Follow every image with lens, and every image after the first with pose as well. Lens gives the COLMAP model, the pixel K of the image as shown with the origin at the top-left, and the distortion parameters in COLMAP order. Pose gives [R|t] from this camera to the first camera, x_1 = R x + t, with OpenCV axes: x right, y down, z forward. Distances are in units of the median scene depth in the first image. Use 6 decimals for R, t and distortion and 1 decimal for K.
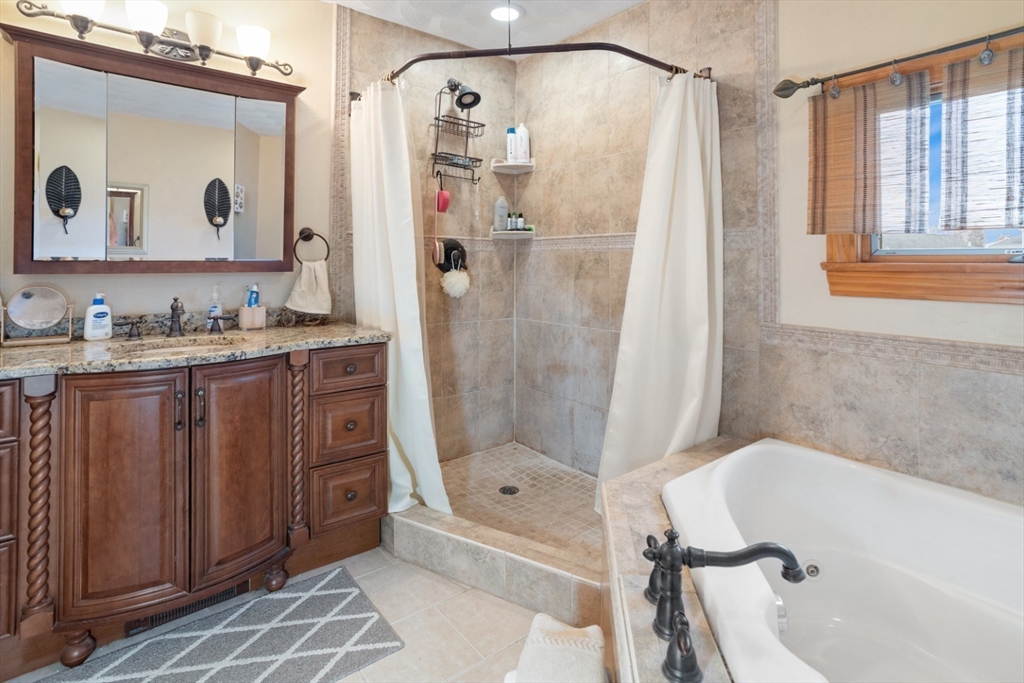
lens RADIAL K [[511.6, 0, 523.2], [0, 511.6, 258.1], [0, 0, 1]] dist [-0.045674, 0.025617]
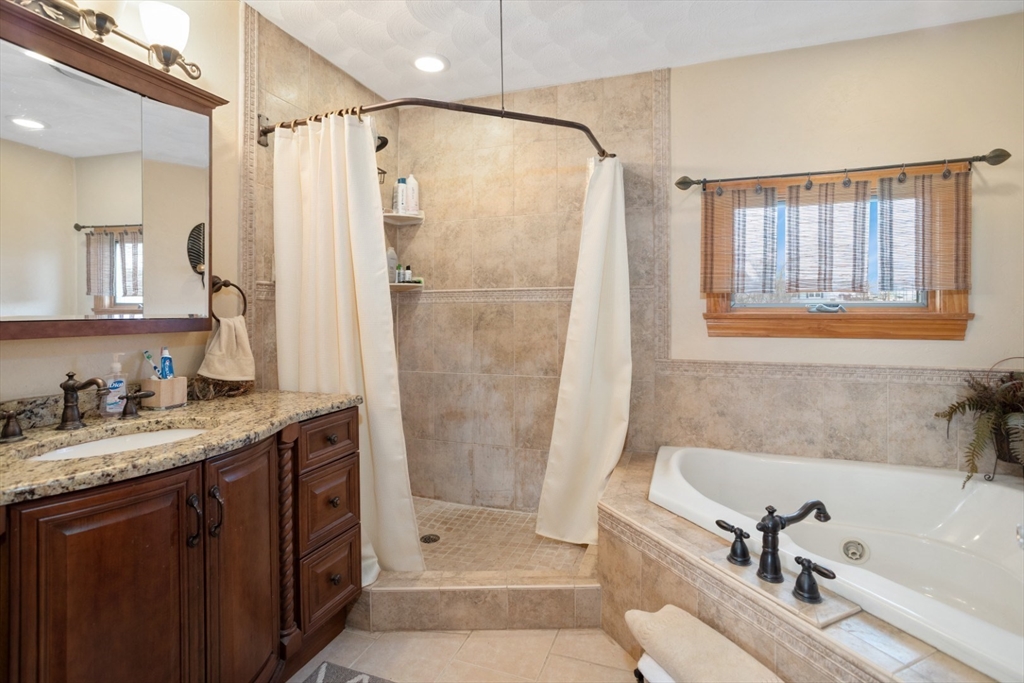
lens RADIAL K [[494.9, 0, 519.3], [0, 494.9, 323.1], [0, 0, 1]] dist [-0.041108, 0.022992]
pose [[0.853885, -0.020929, 0.520041, -0.500770], [0.004376, 0.999445, 0.033037, -0.009354], [-0.520443, -0.025935, 0.853502, 0.101922]]
